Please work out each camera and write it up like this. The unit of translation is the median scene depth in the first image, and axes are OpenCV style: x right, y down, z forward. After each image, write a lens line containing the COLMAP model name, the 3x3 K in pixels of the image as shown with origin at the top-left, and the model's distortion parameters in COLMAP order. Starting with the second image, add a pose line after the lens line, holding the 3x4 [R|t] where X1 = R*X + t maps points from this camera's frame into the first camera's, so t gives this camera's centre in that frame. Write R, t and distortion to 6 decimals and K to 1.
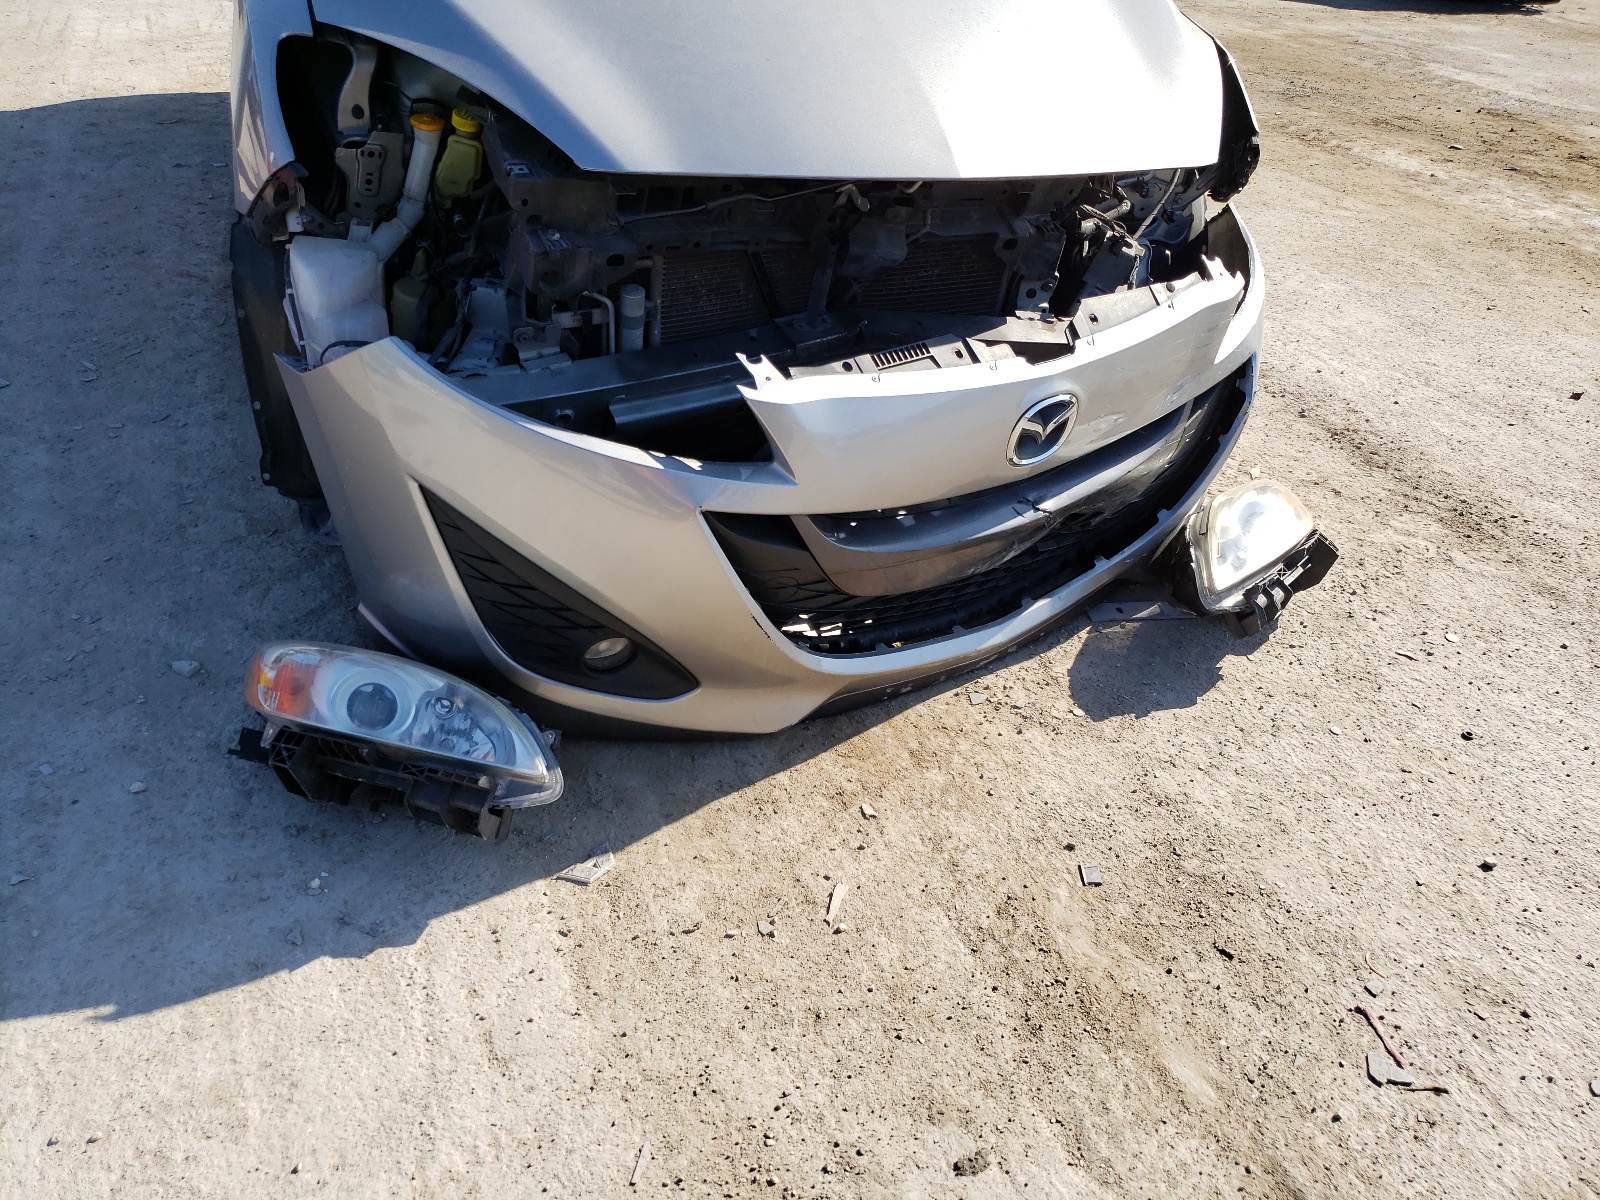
lens RADIAL K [[1202.6, 0, 812.2], [0, 1202.6, 583.1], [0, 0, 1]] dist [0.023080, -0.017615]
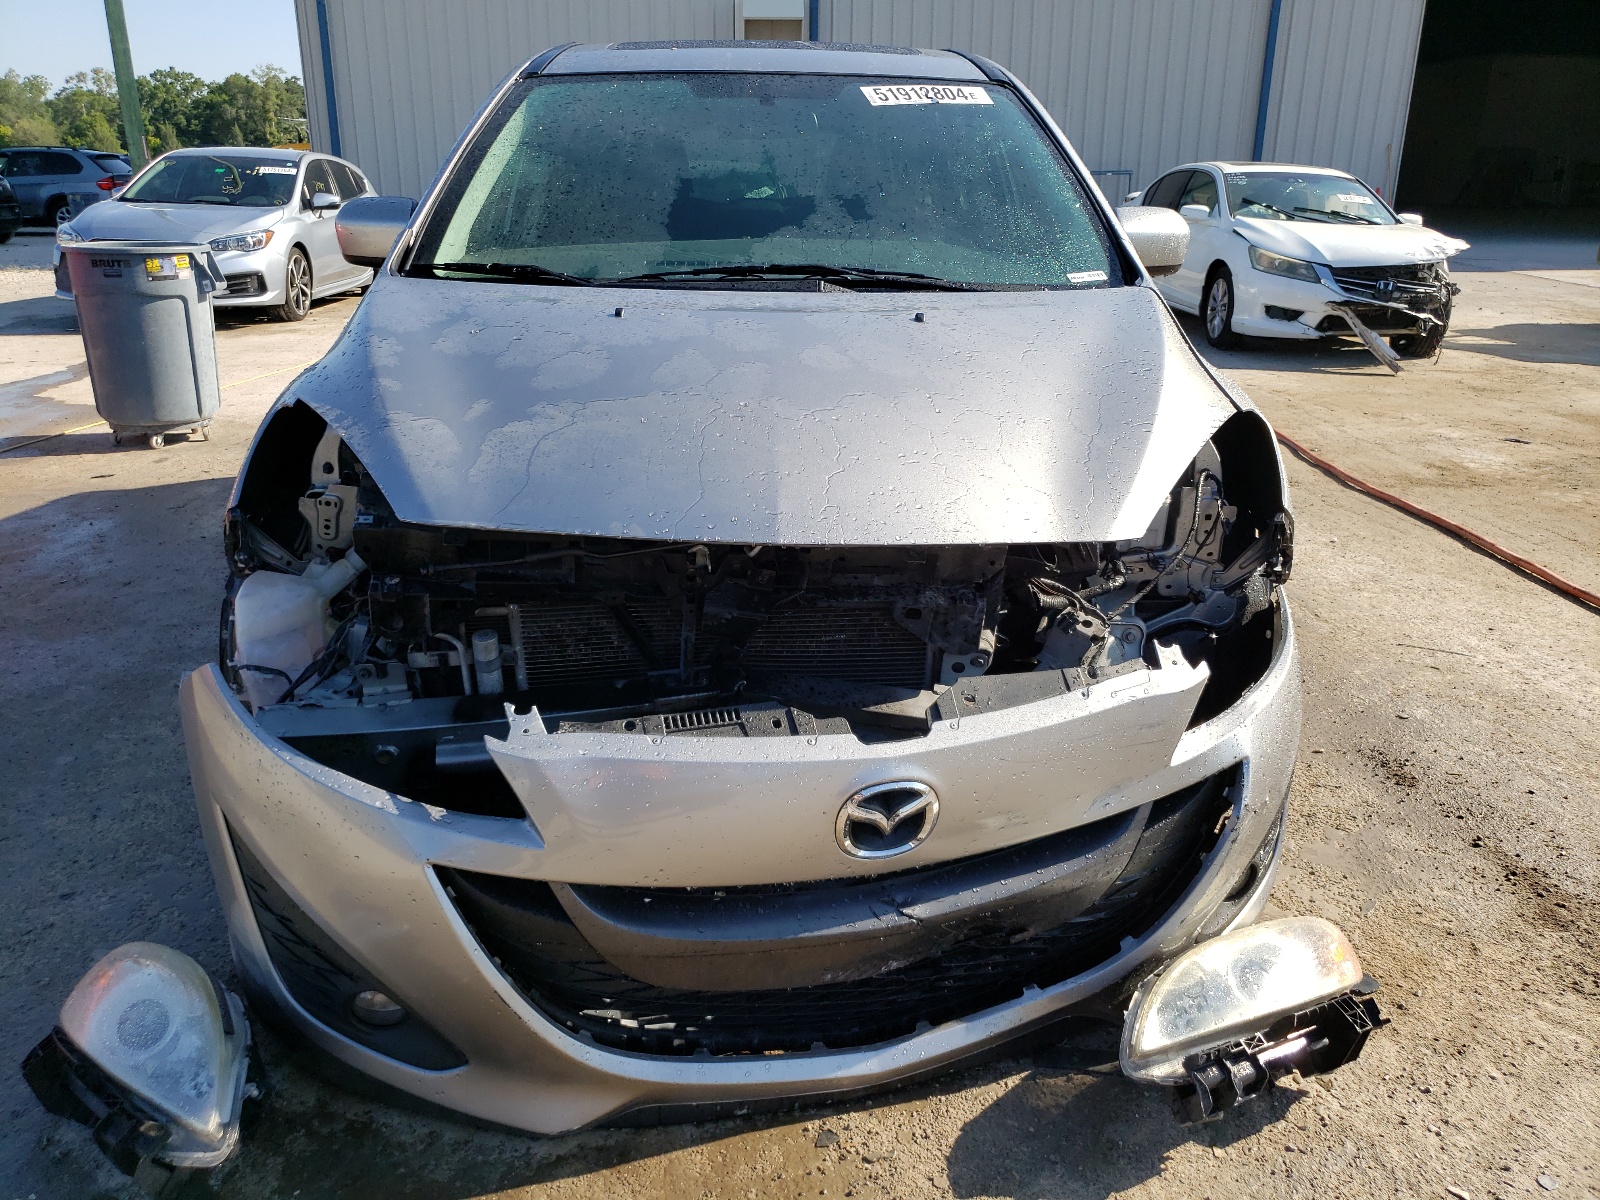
lens RADIAL K [[1202.6, 0, 784.8], [0, 1202.6, 588.5], [0, 0, 1]] dist [0.023080, -0.017615]
pose [[0.943355, 0.049928, -0.328007, 0.394203], [-0.140071, 0.956123, -0.257310, -0.052347], [0.300768, 0.288679, 0.908957, 0.136280]]
